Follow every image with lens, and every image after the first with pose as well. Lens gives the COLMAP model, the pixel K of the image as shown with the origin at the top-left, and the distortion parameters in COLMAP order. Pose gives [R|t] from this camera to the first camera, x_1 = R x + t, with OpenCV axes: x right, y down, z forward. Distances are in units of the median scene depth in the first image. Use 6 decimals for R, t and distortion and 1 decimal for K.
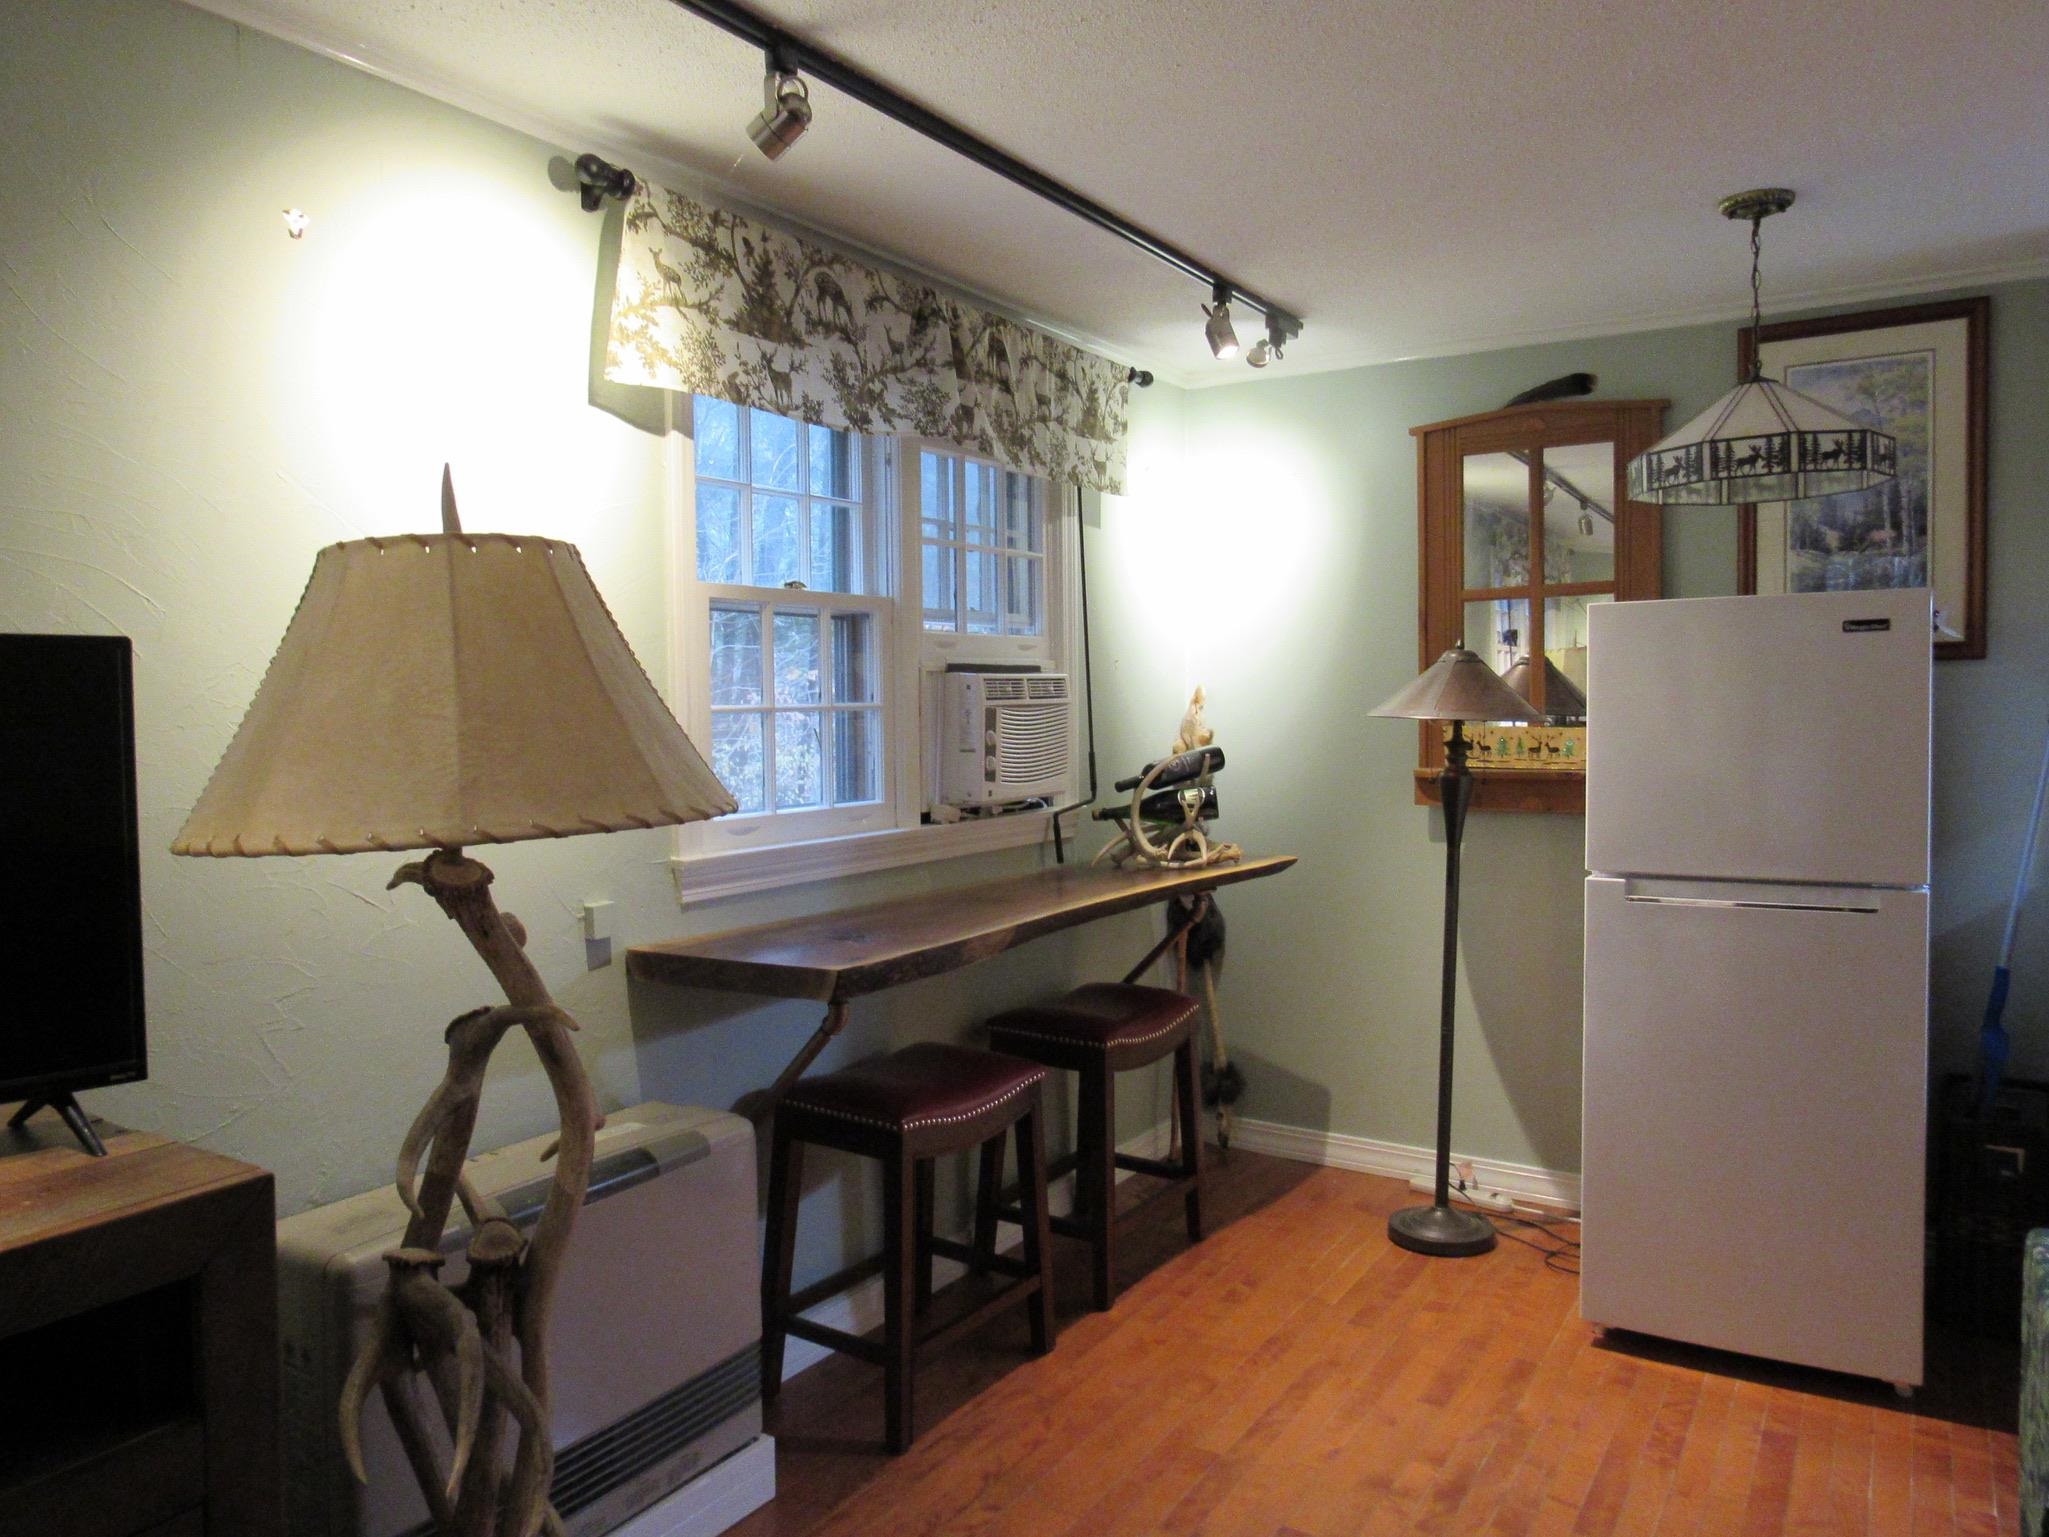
lens RADIAL K [[1481.4, 0, 1033.3], [0, 1481.4, 774.2], [0, 0, 1]] dist [-0.005822, 0.003468]
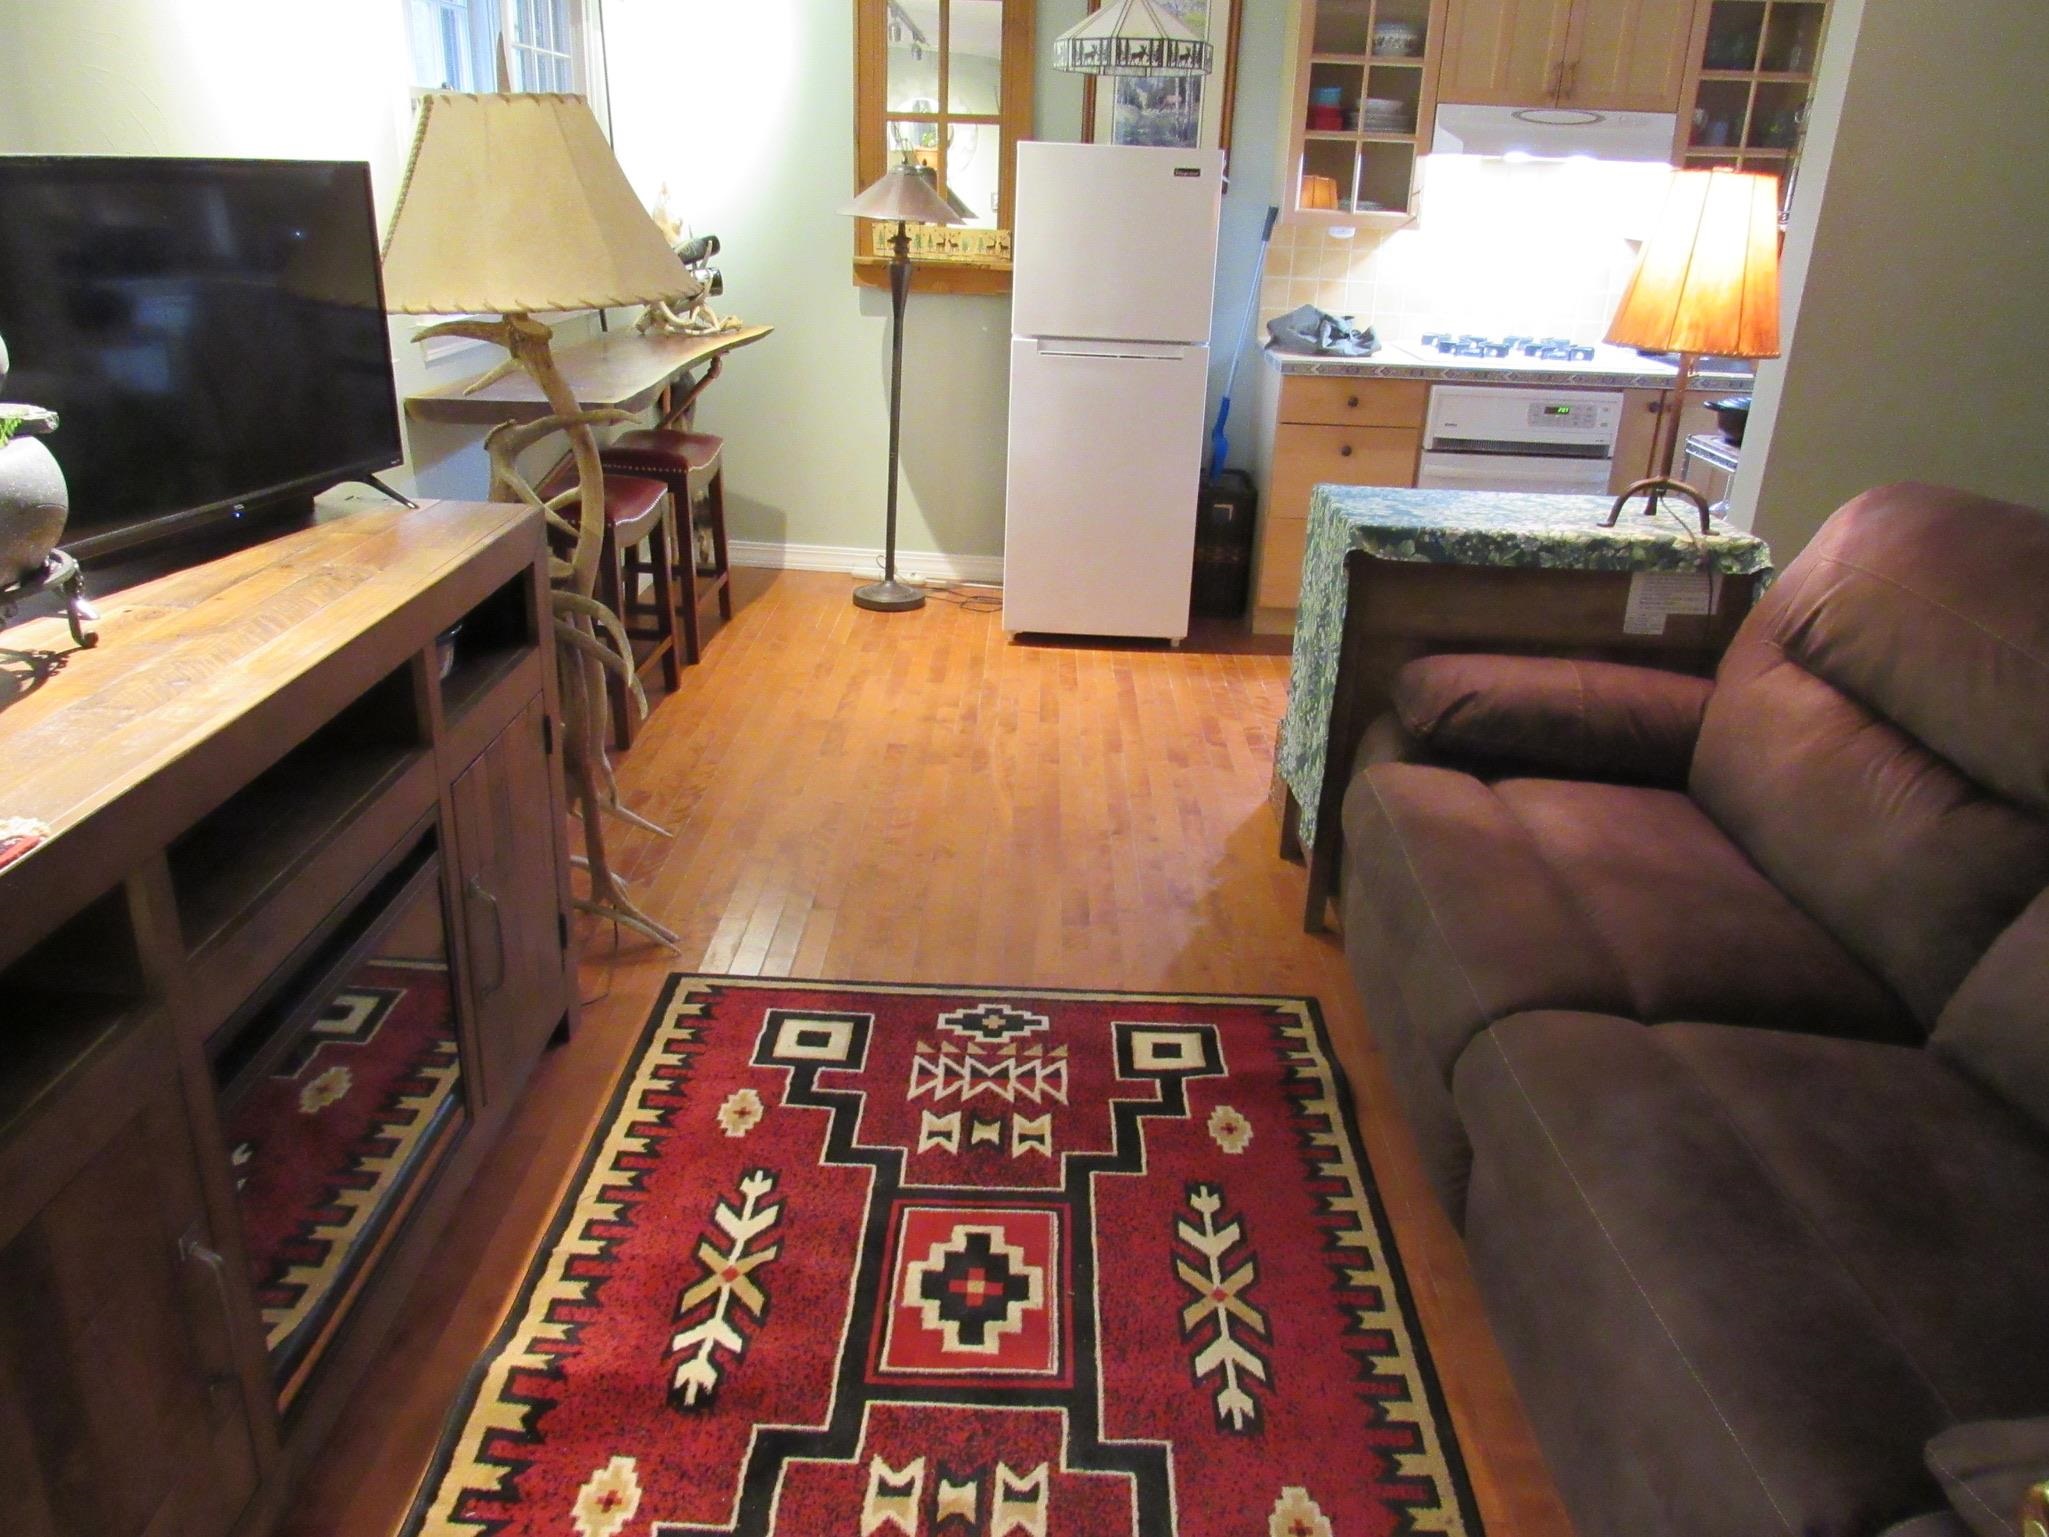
lens RADIAL K [[1473.1, 0, 1031.5], [0, 1473.1, 771.4], [0, 0, 1]] dist [-0.015154, 0.004815]
pose [[0.859227, -0.146555, 0.490153, -0.406701], [-0.025639, 0.944550, 0.327364, -0.005234], [-0.510951, -0.293847, 0.807826, -0.340985]]
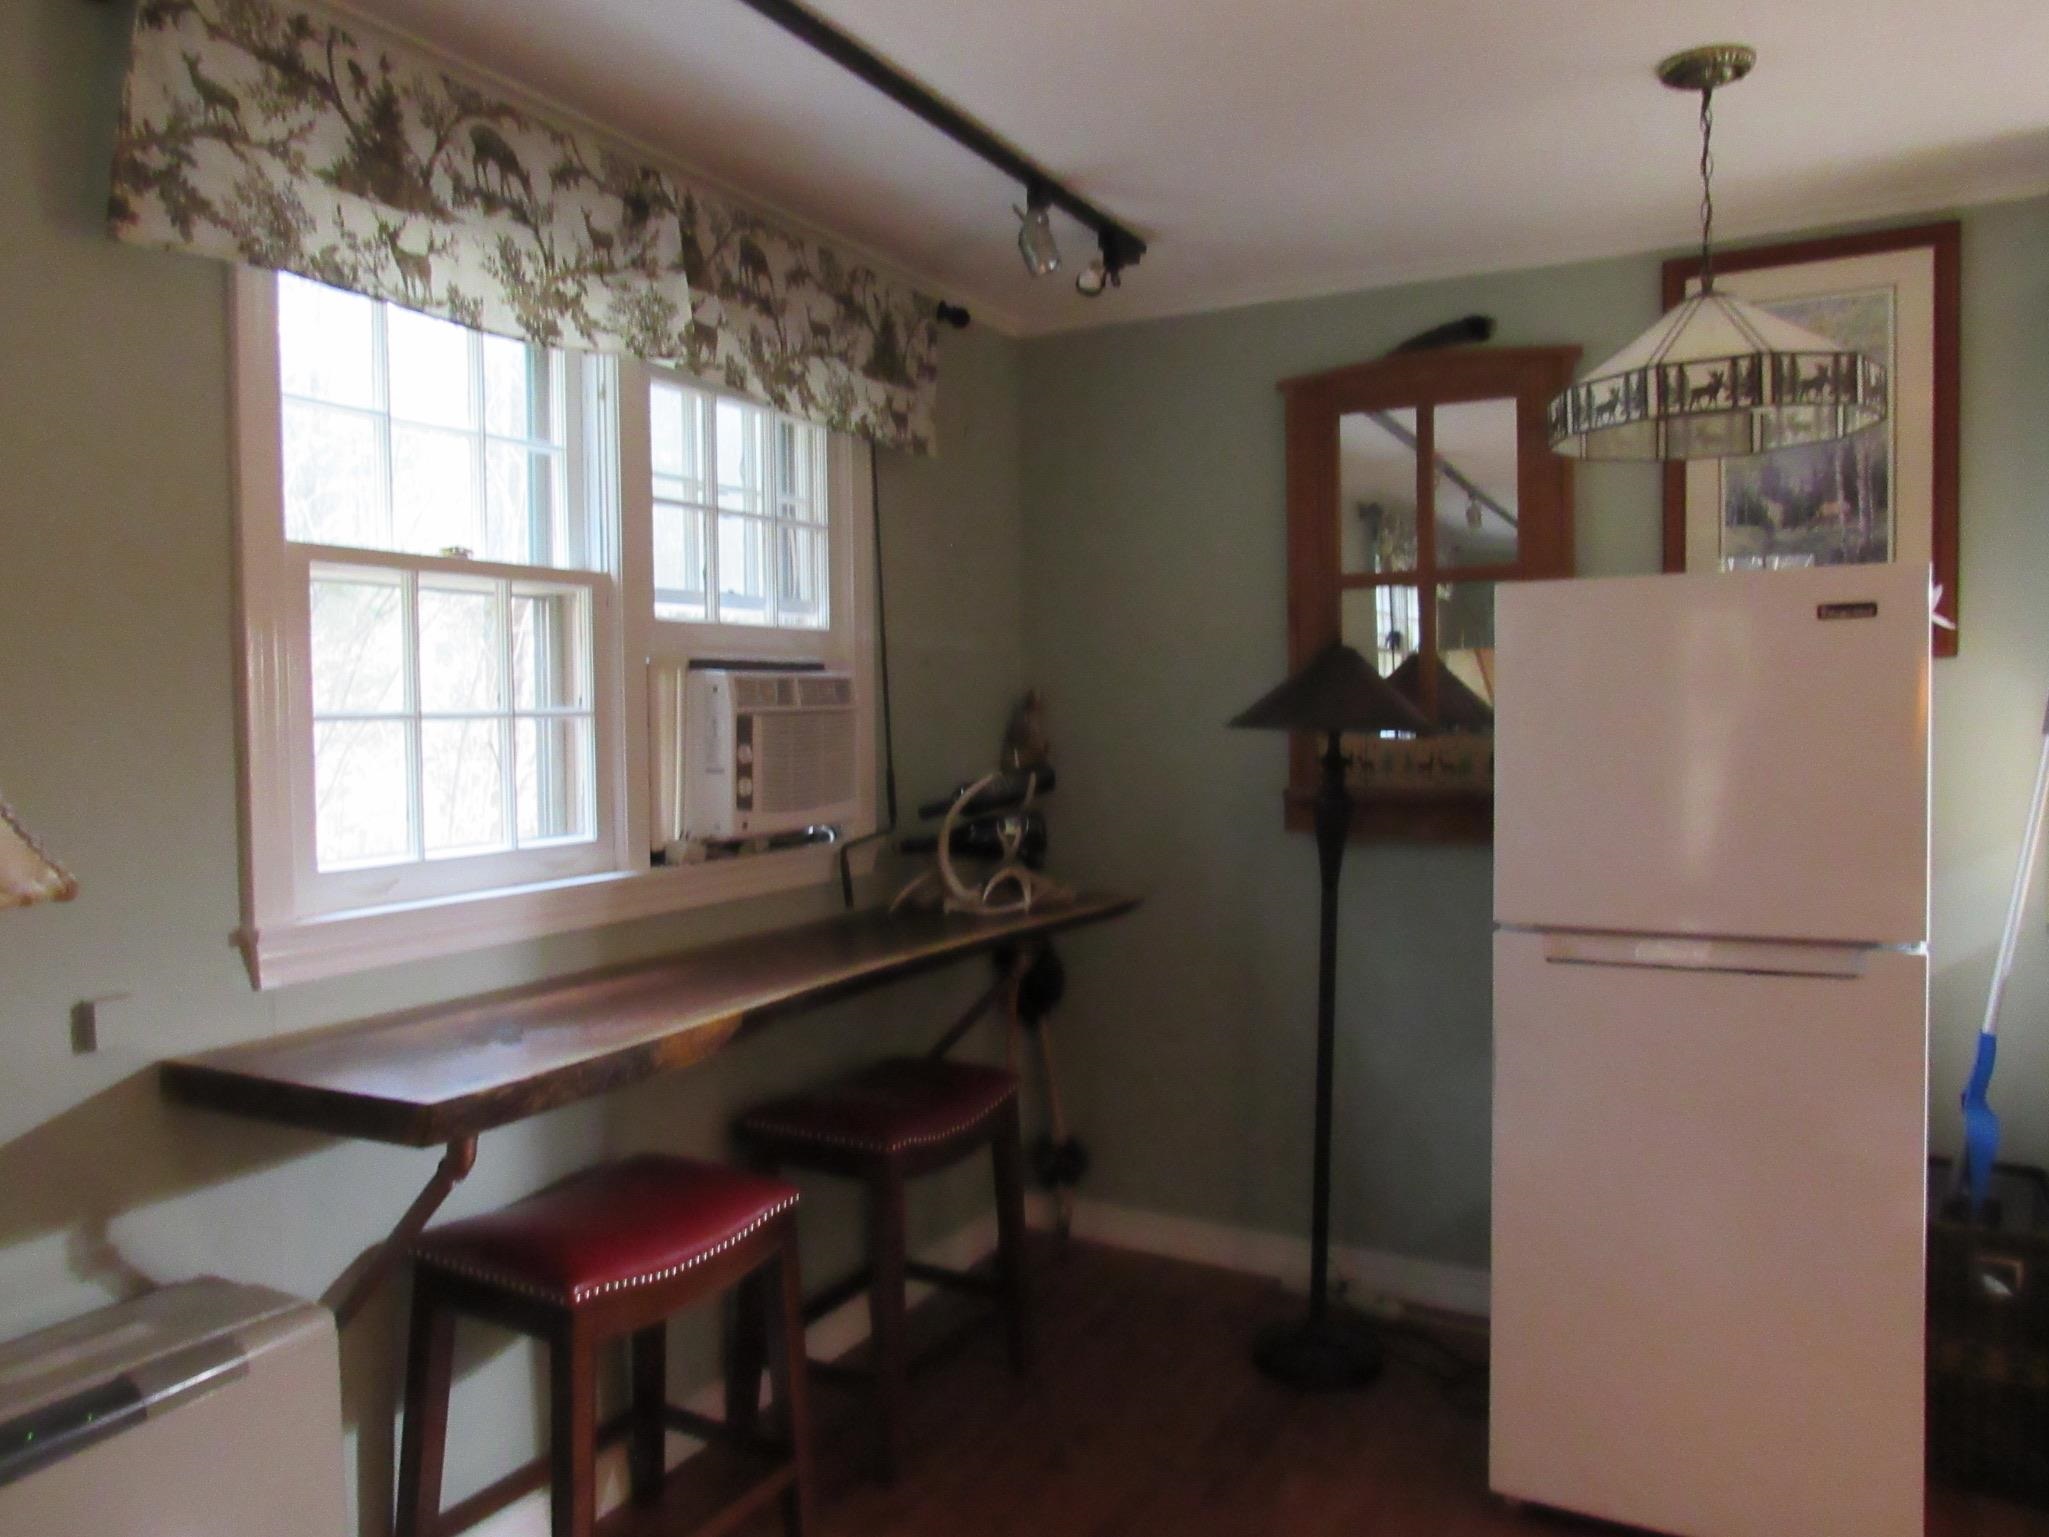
lens RADIAL K [[1474.8, 0, 1024.5], [0, 1474.8, 768.5], [0, 0, 1]] dist [-0.014364, -0.007326]
pose [[0.997576, -0.001801, 0.069567, 0.070883], [0.002432, 0.999957, -0.008986, -0.010676], [-0.069548, 0.009133, 0.997537, 0.239334]]
